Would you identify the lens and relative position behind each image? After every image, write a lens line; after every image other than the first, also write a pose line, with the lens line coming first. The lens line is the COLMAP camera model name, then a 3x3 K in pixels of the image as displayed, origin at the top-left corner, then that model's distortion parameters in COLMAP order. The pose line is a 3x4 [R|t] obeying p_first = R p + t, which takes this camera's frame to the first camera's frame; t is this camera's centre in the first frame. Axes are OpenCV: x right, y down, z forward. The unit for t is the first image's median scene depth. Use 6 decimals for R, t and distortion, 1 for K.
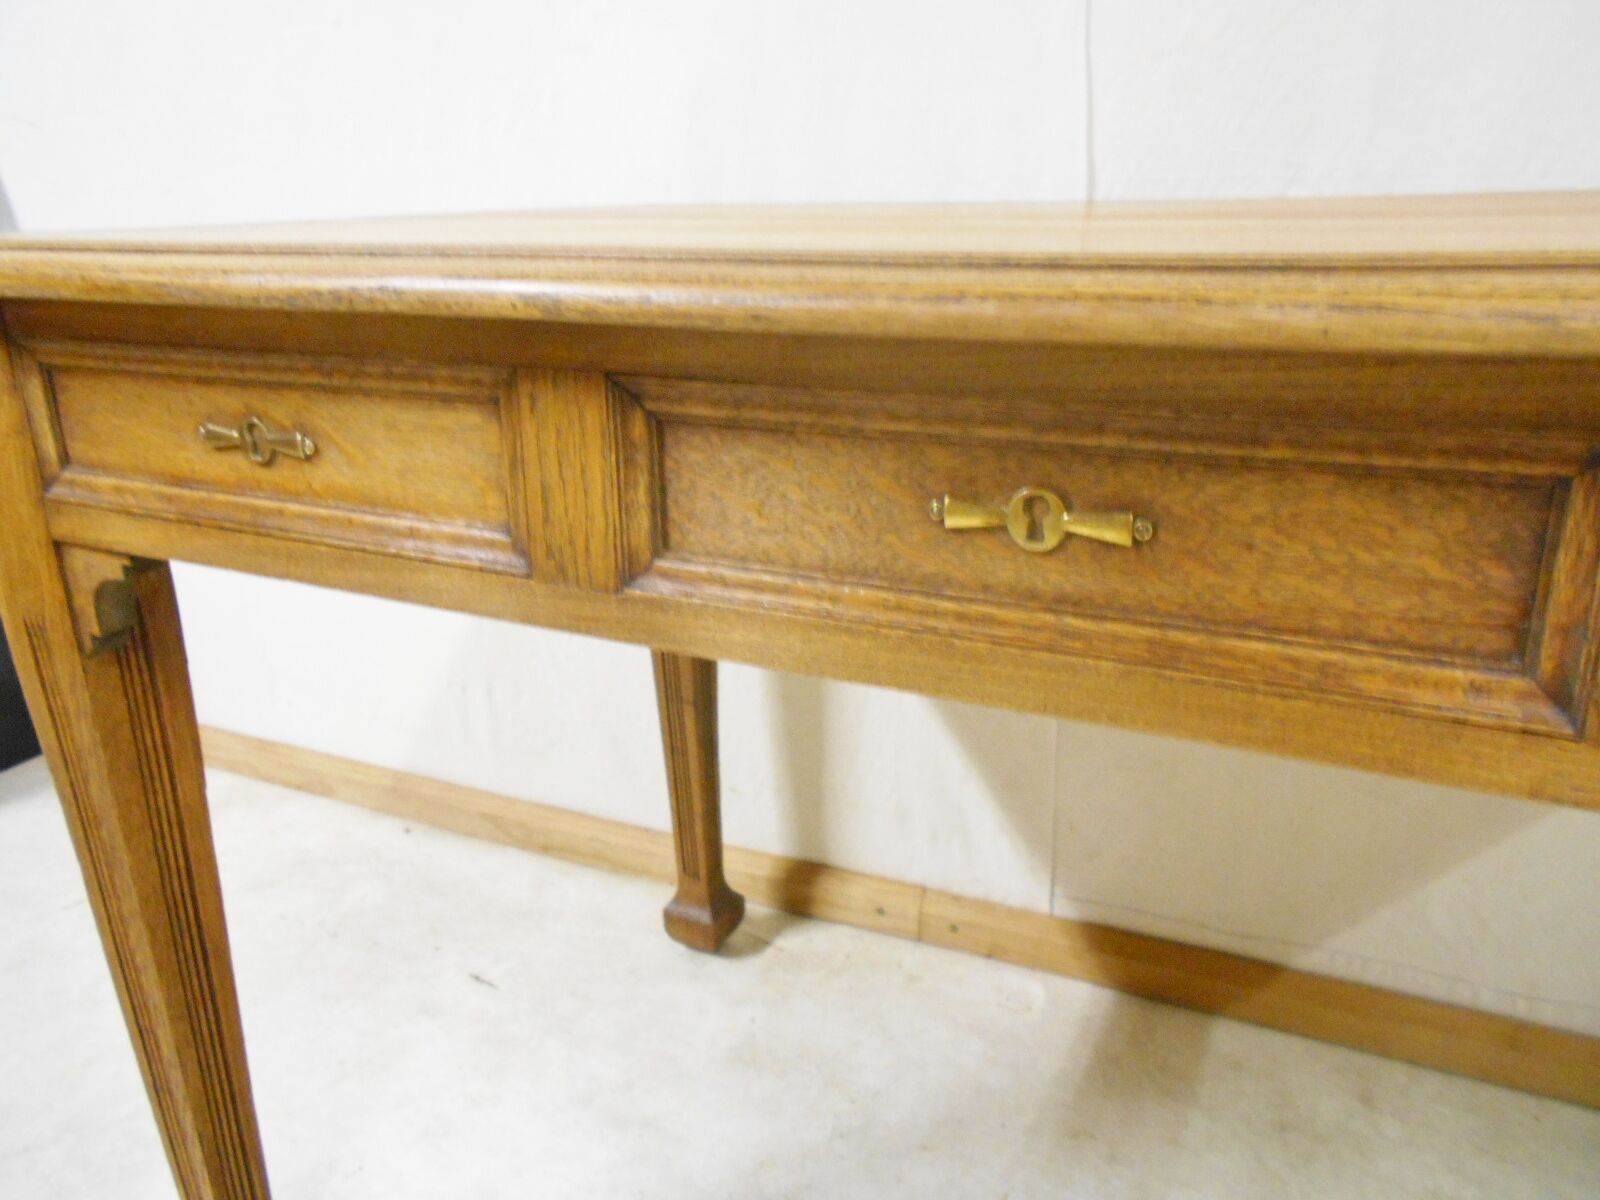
lens RADIAL K [[1285.2, 0, 780.2], [0, 1285.2, 630.5], [0, 0, 1]] dist [-0.004013, 0.013125]
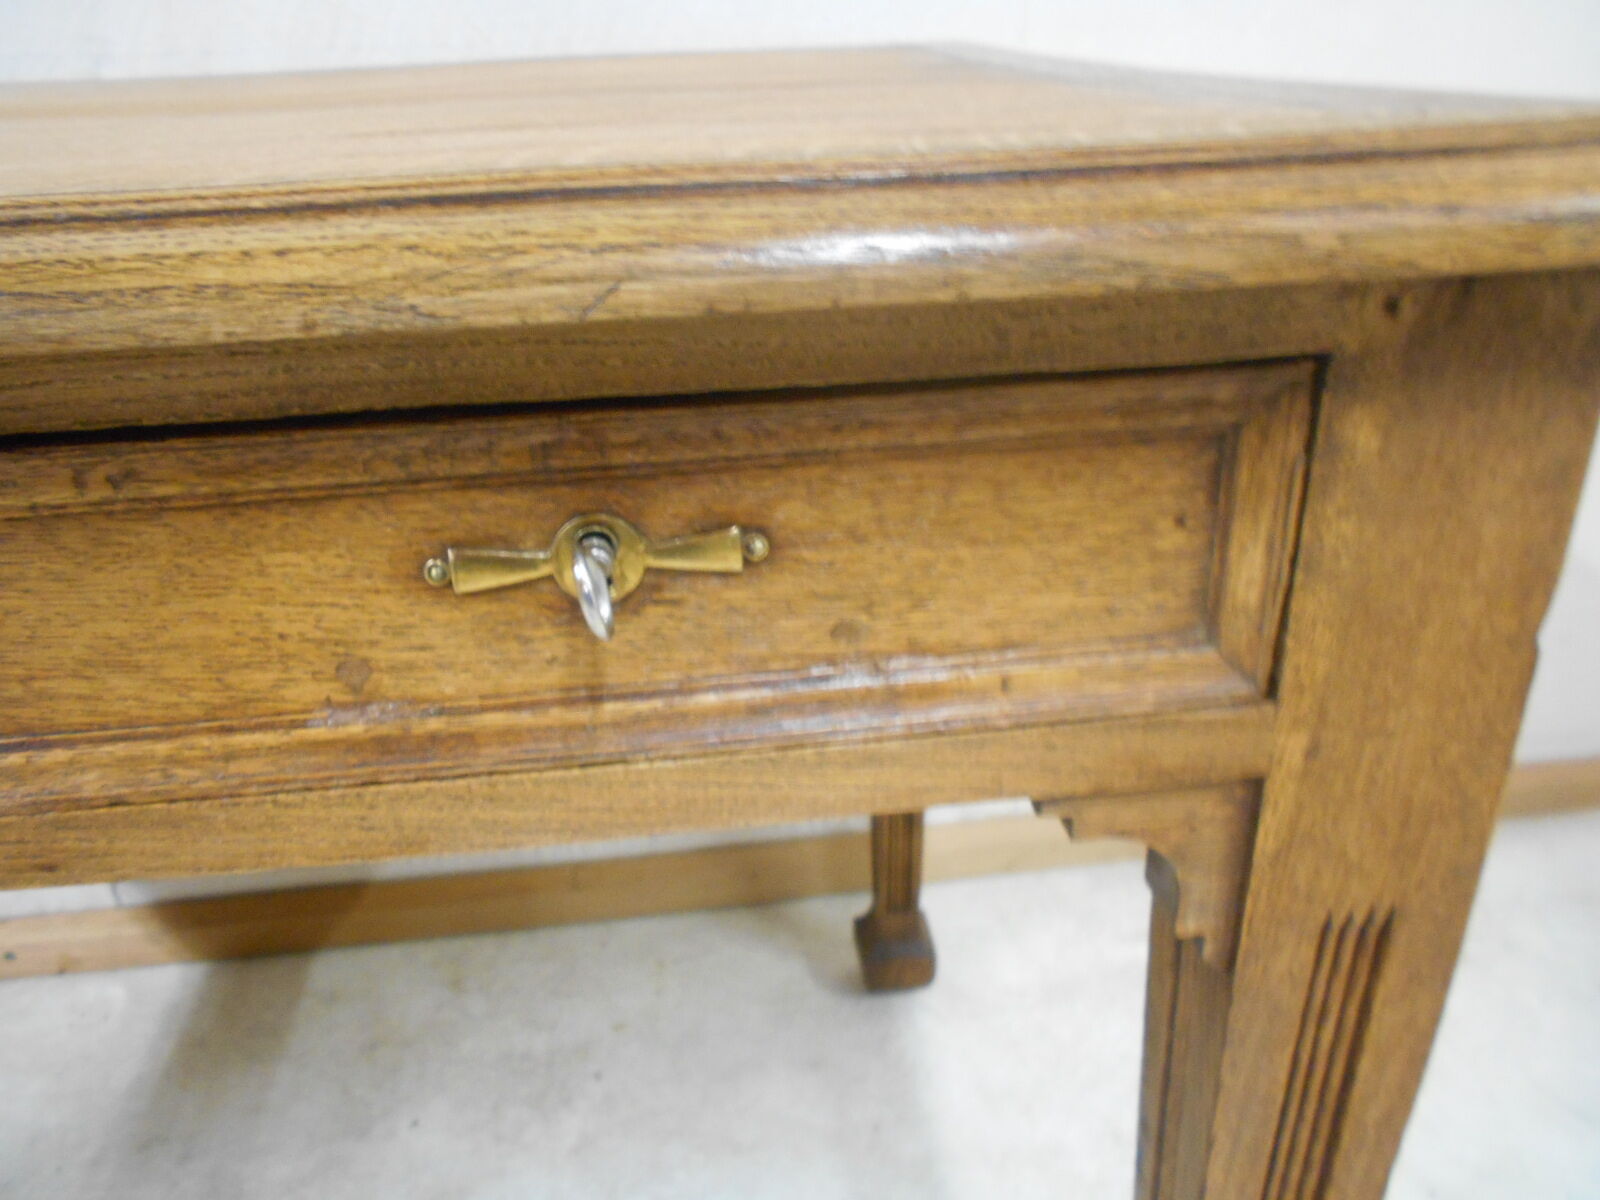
lens RADIAL K [[1285.2, 0, 812.3], [0, 1285.2, 622.8], [0, 0, 1]] dist [-0.004013, 0.013125]
pose [[0.812757, -0.243775, 0.529150, 0.568653], [0.195358, 0.969702, 0.146671, -0.018171], [-0.548872, -0.015834, 0.835756, -0.017686]]
